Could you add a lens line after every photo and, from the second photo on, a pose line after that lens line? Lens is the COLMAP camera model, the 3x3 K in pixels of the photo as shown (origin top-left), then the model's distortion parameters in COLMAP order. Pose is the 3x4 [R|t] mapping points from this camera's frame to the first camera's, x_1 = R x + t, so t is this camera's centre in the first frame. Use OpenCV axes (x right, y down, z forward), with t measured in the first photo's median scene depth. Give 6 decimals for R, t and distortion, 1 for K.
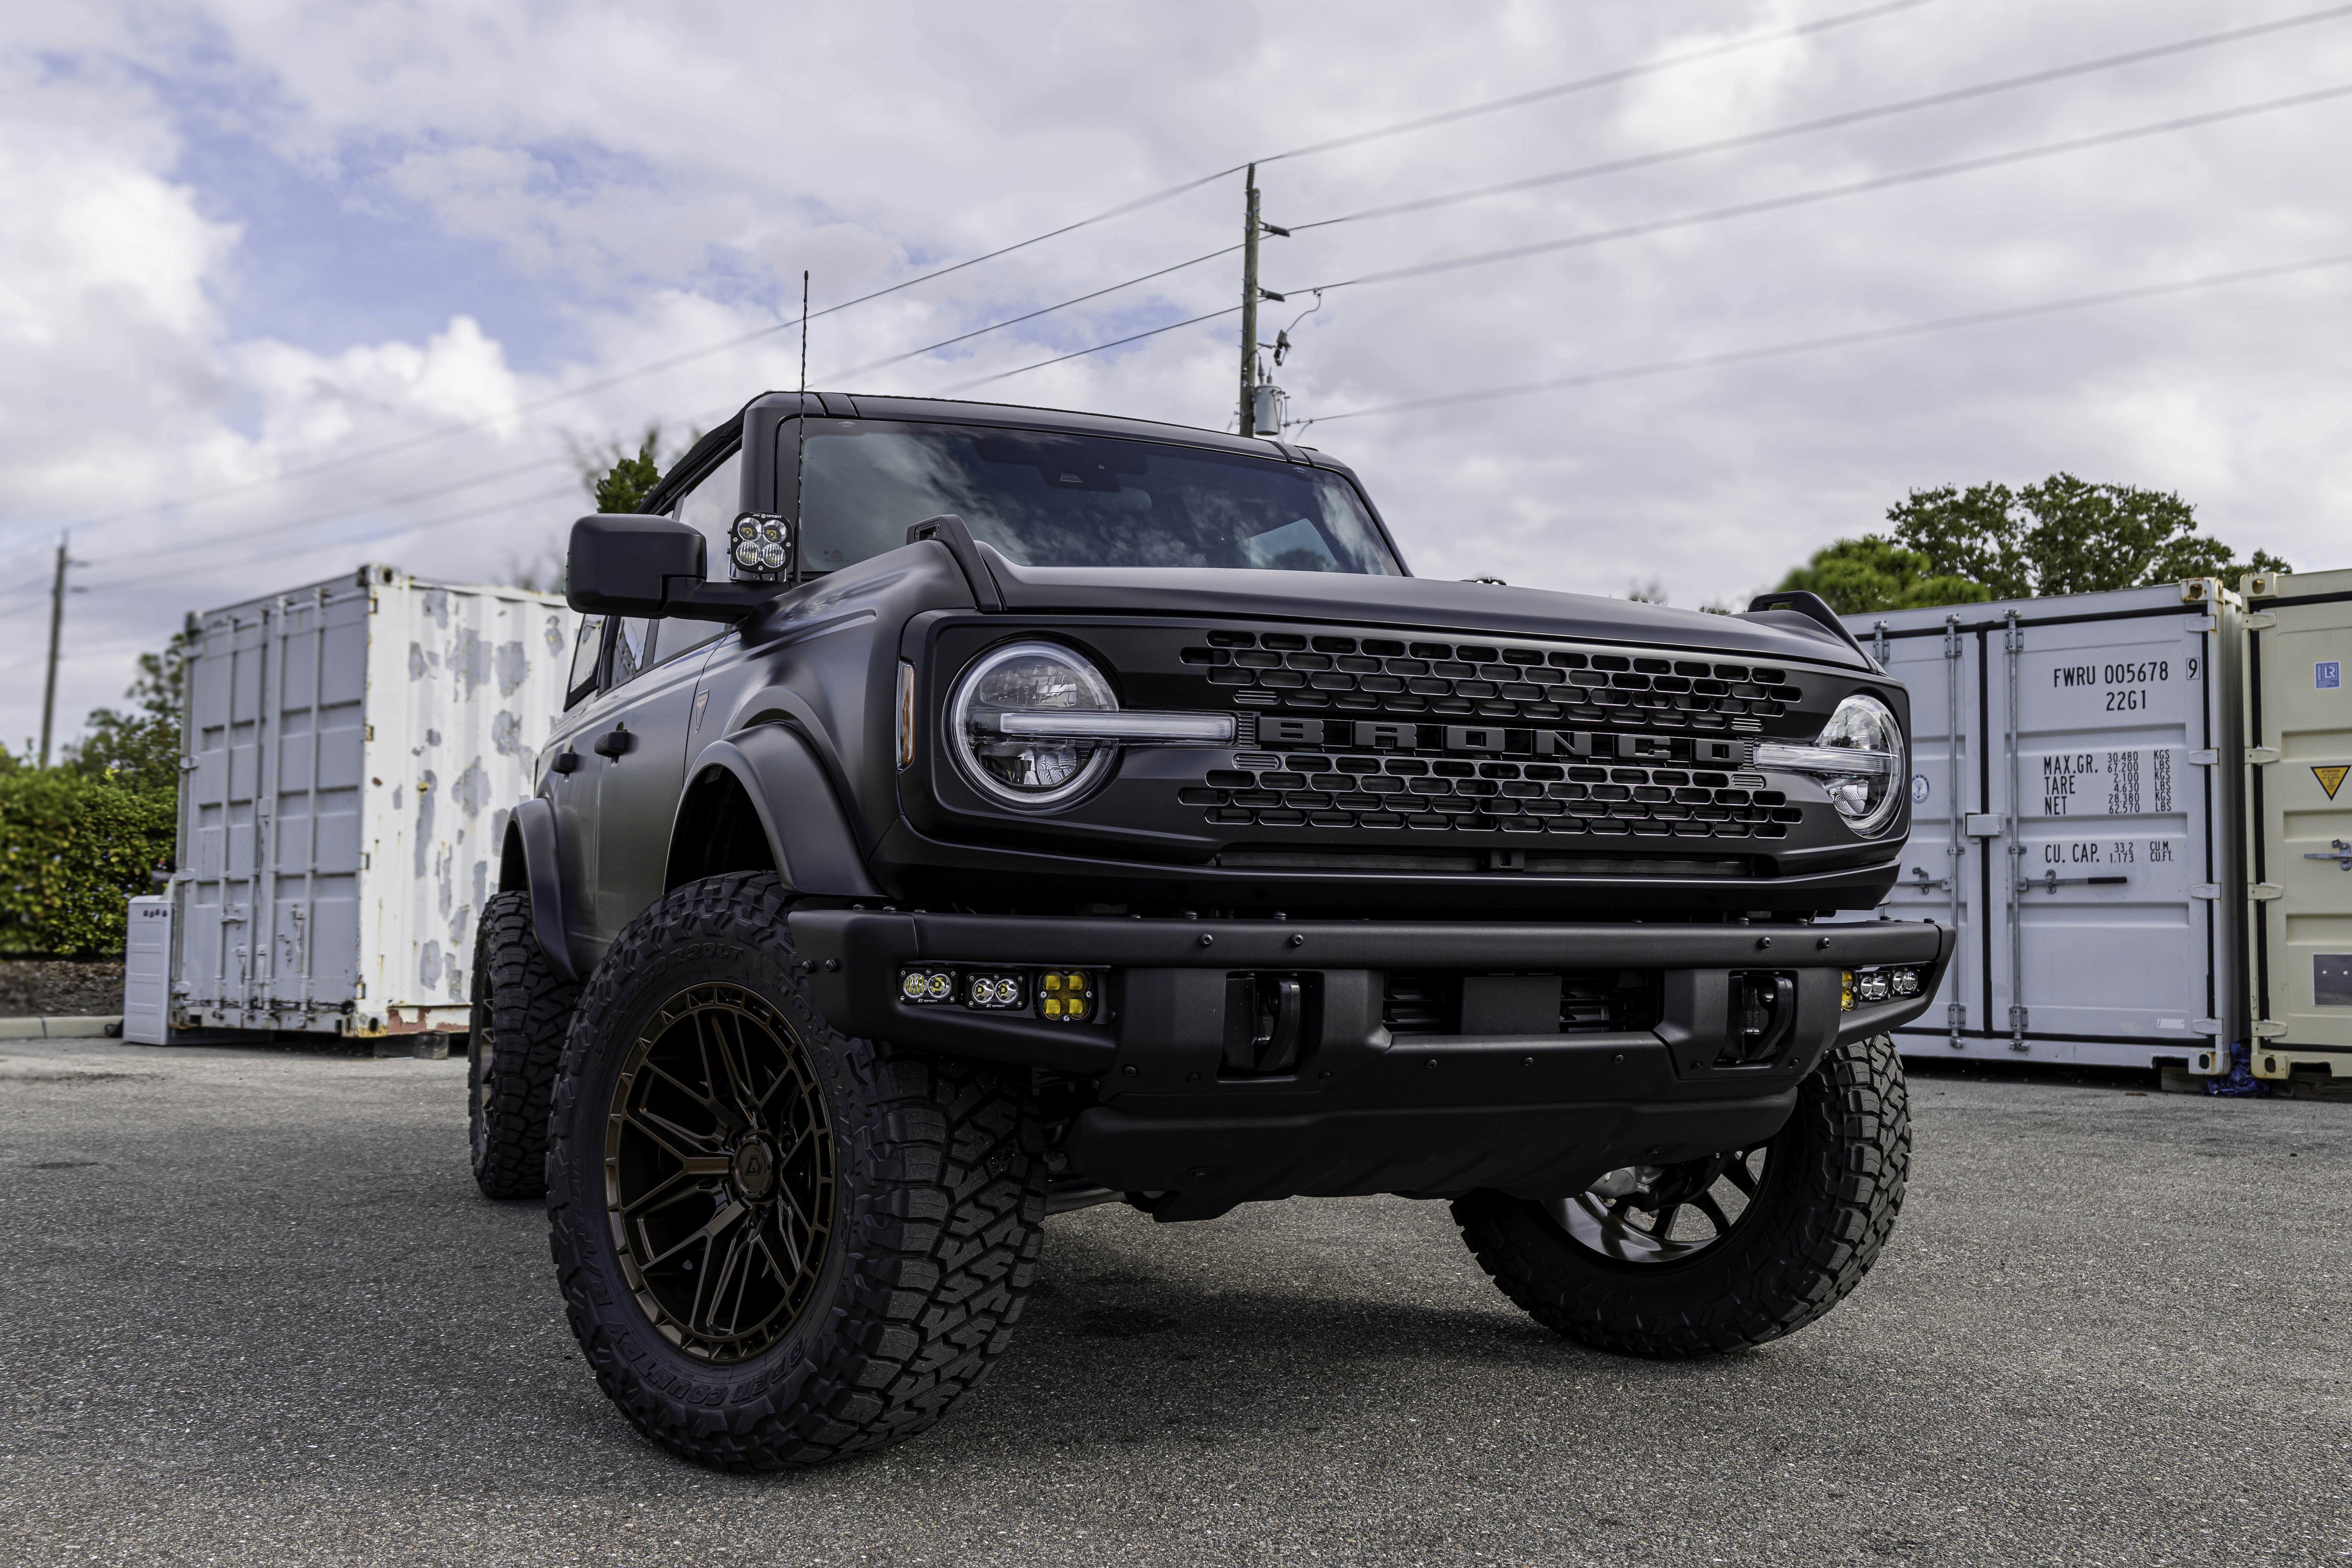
lens RADIAL K [[2133.6, 0, 1184.8], [0, 2133.6, 764.0], [0, 0, 1]] dist [-0.009331, 0.002649]
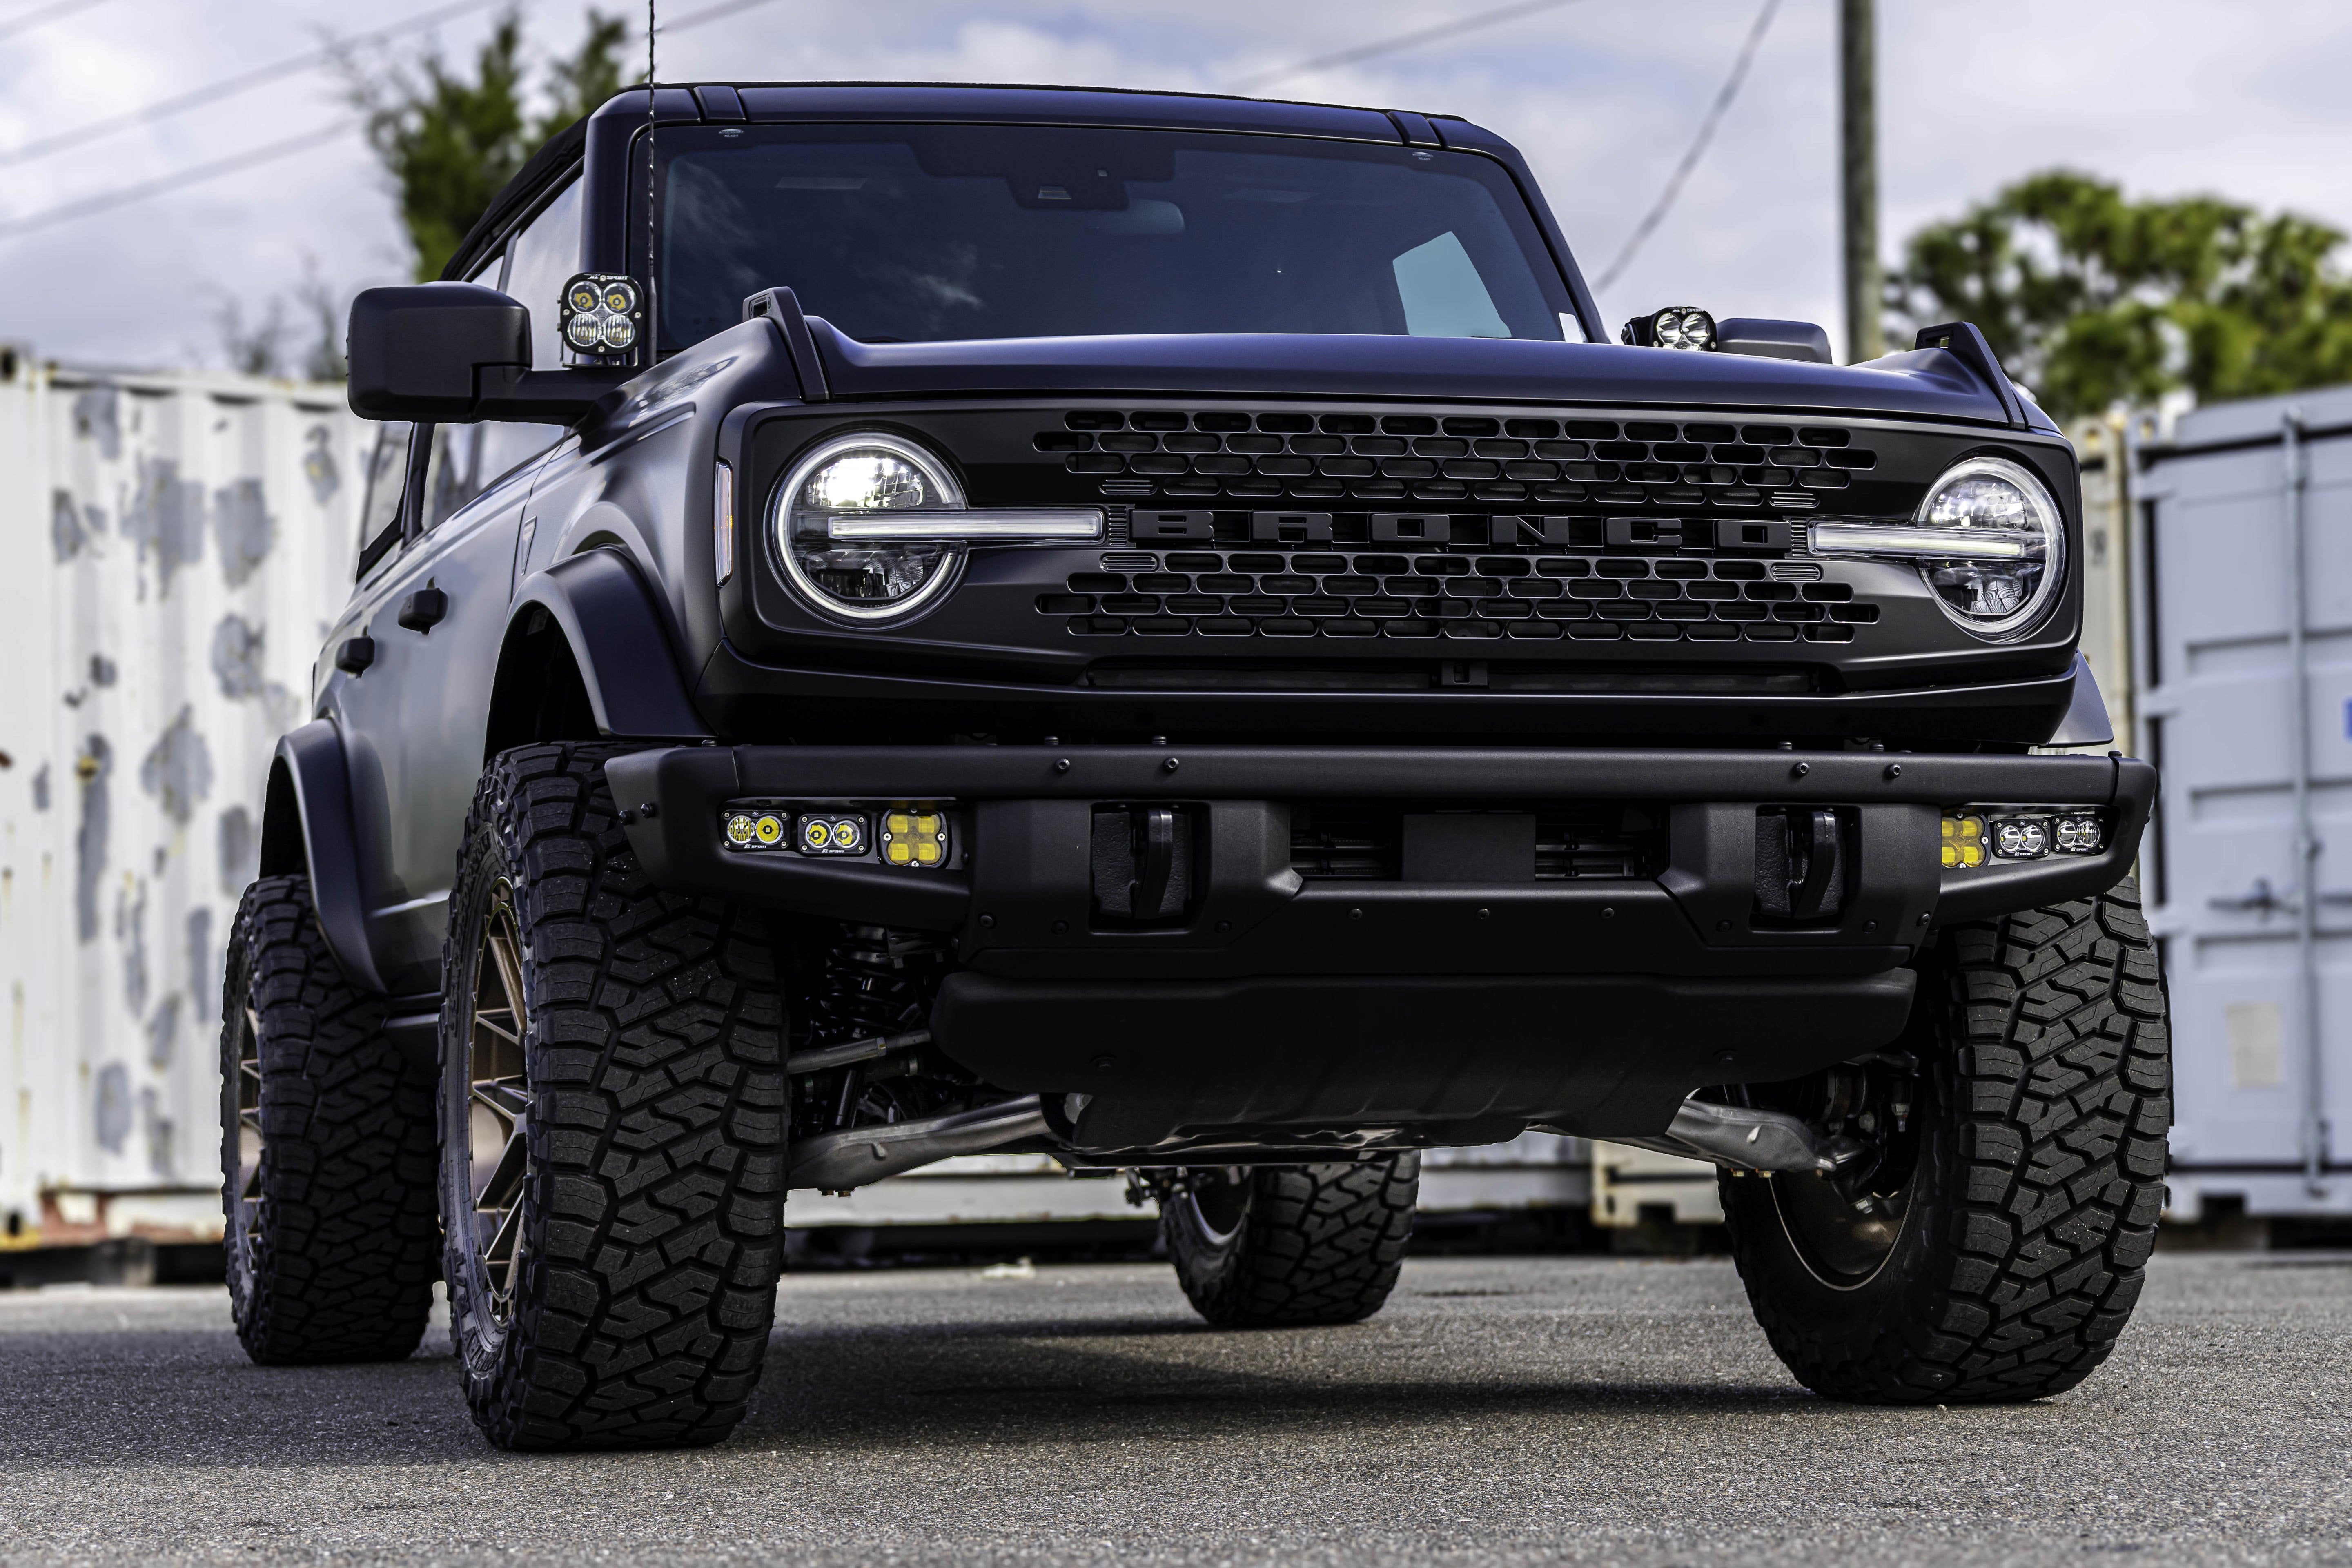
lens RADIAL K [[5467.6, 0, 1111.5], [0, 5467.6, 783.9], [0, 0, 1]] dist [-0.040557, 0.140534]
pose [[0.988915, -0.034303, -0.144468, 0.079848], [0.035196, 0.999374, 0.003629, 0.018629], [0.144254, -0.008674, 0.989503, -0.275375]]
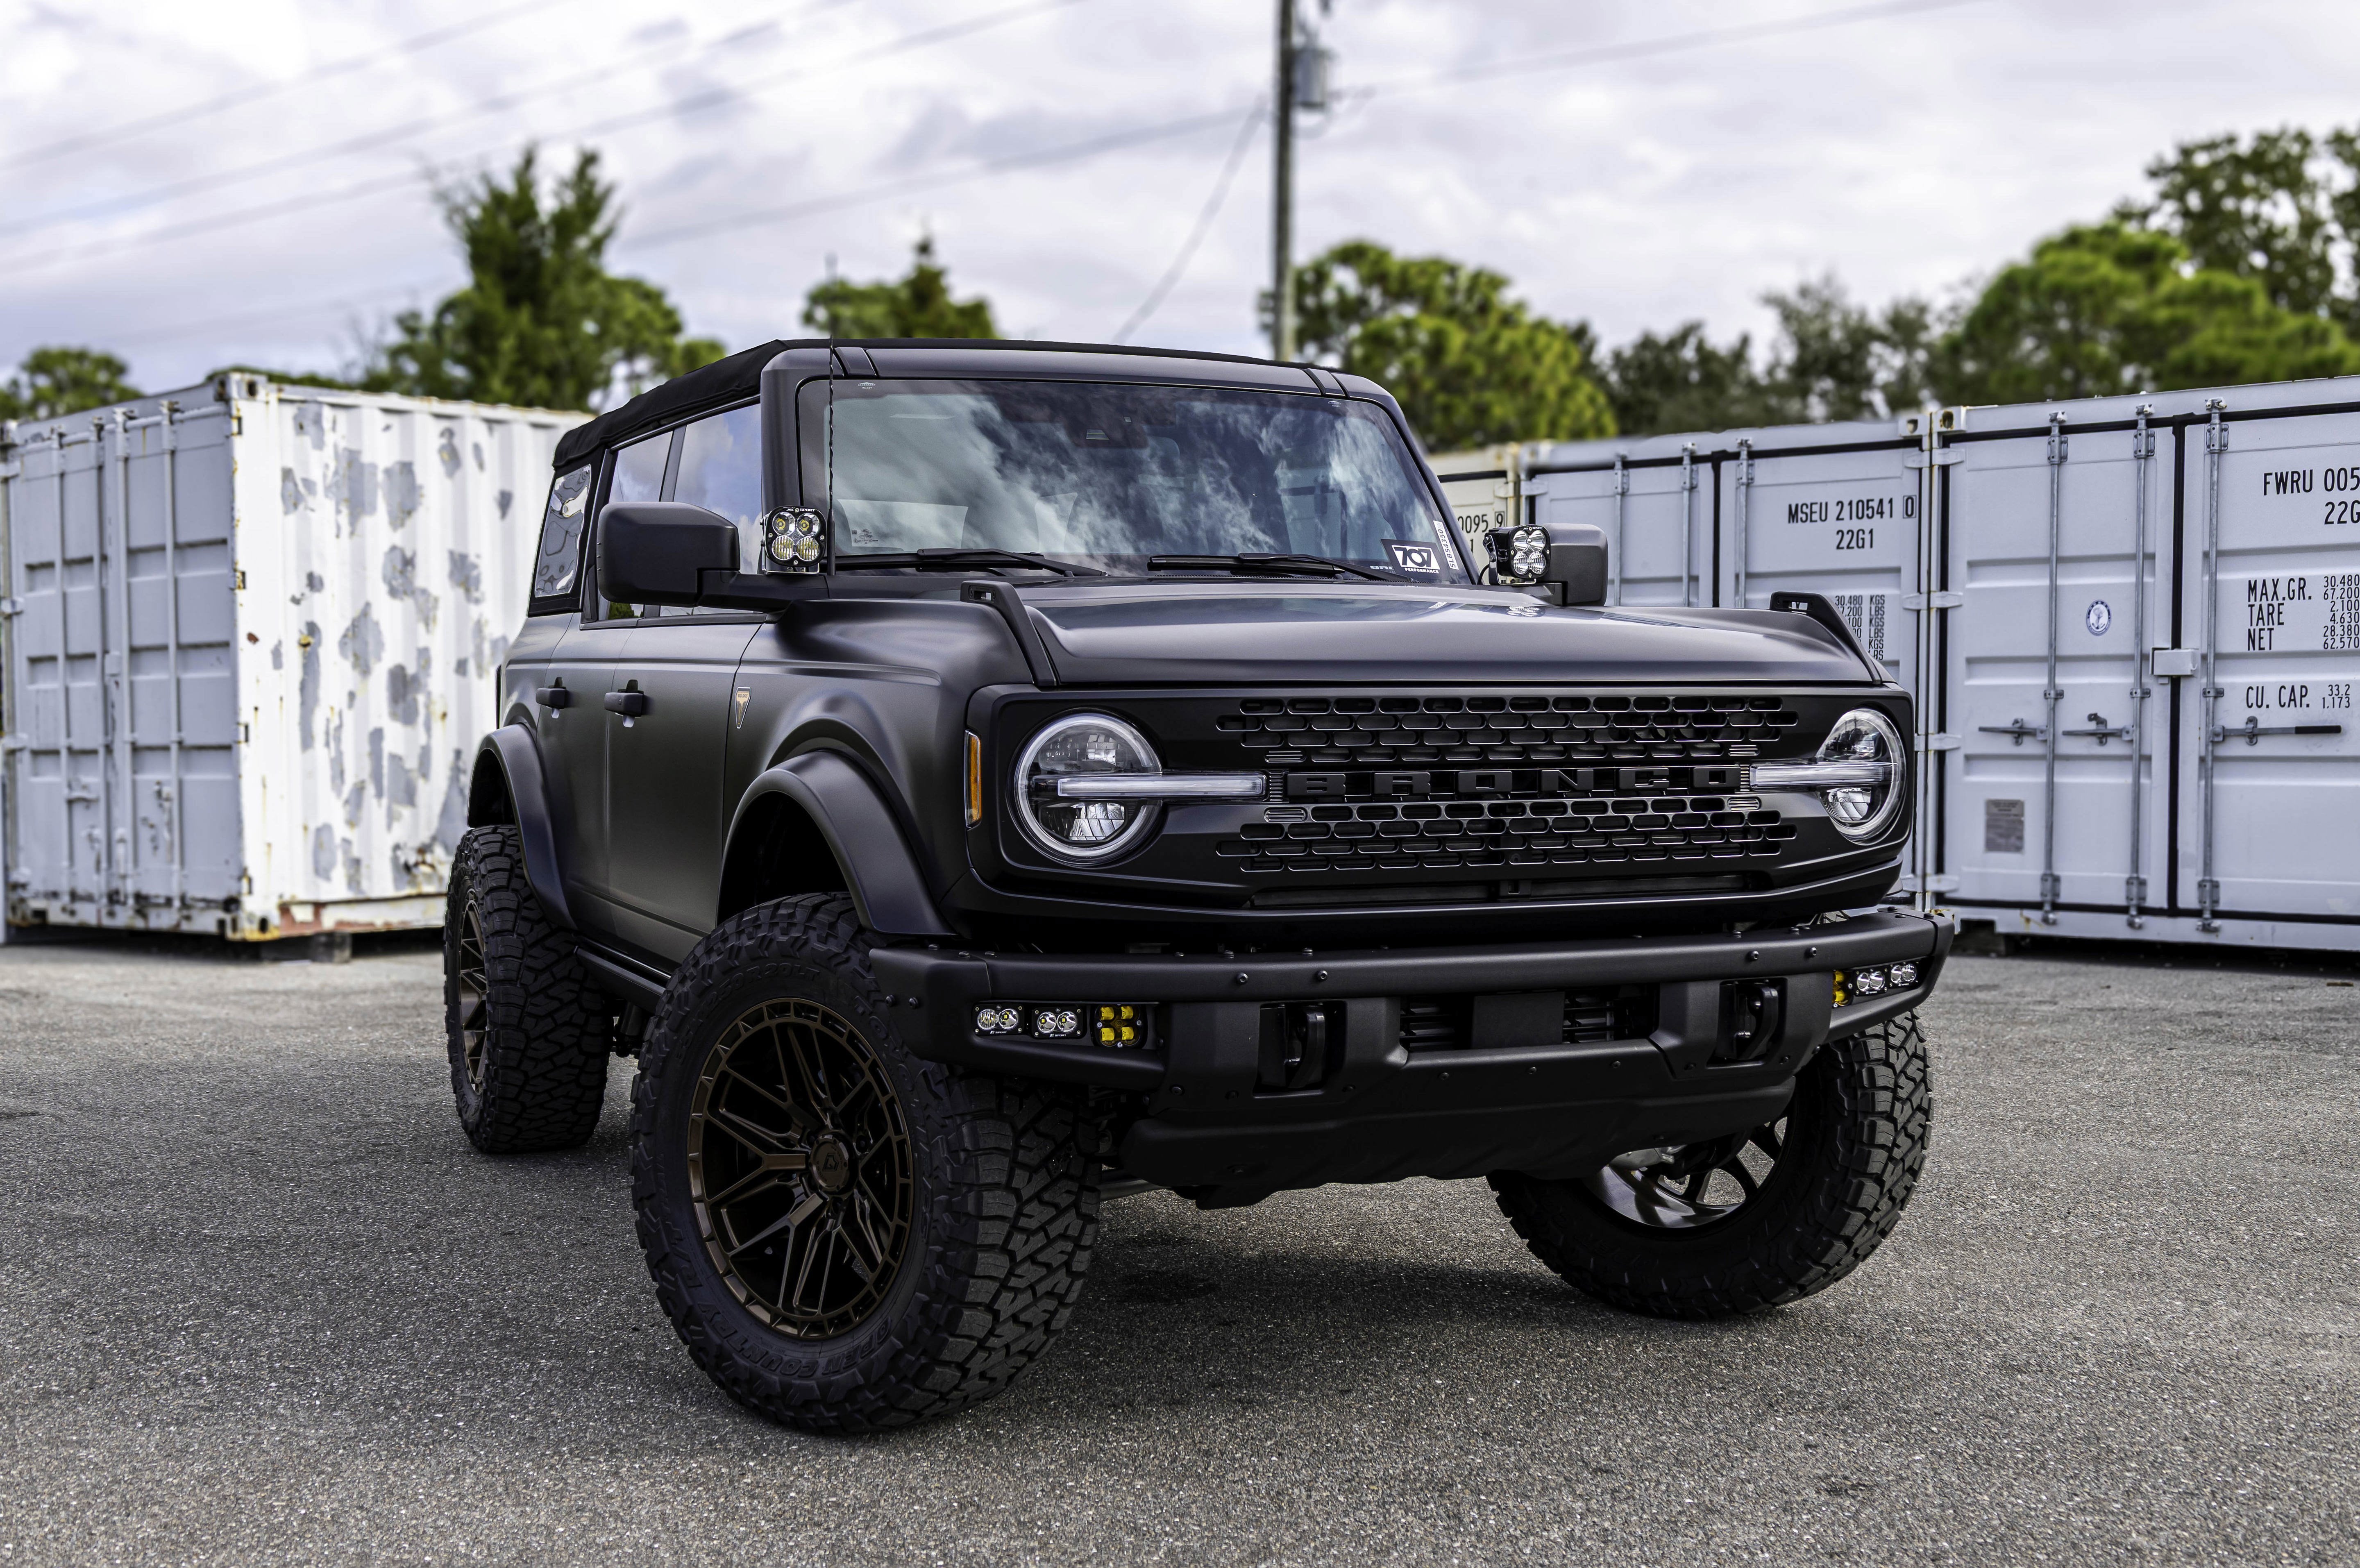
lens RADIAL K [[2839.5, 0, 1175.1], [0, 2839.5, 810.3], [0, 0, 1]] dist [-0.016520, 0.027268]
pose [[0.999846, -0.011636, -0.013121, -0.001083], [0.012977, 0.994145, 0.107275, -0.038325], [0.011796, -0.107428, 0.994143, -0.112714]]
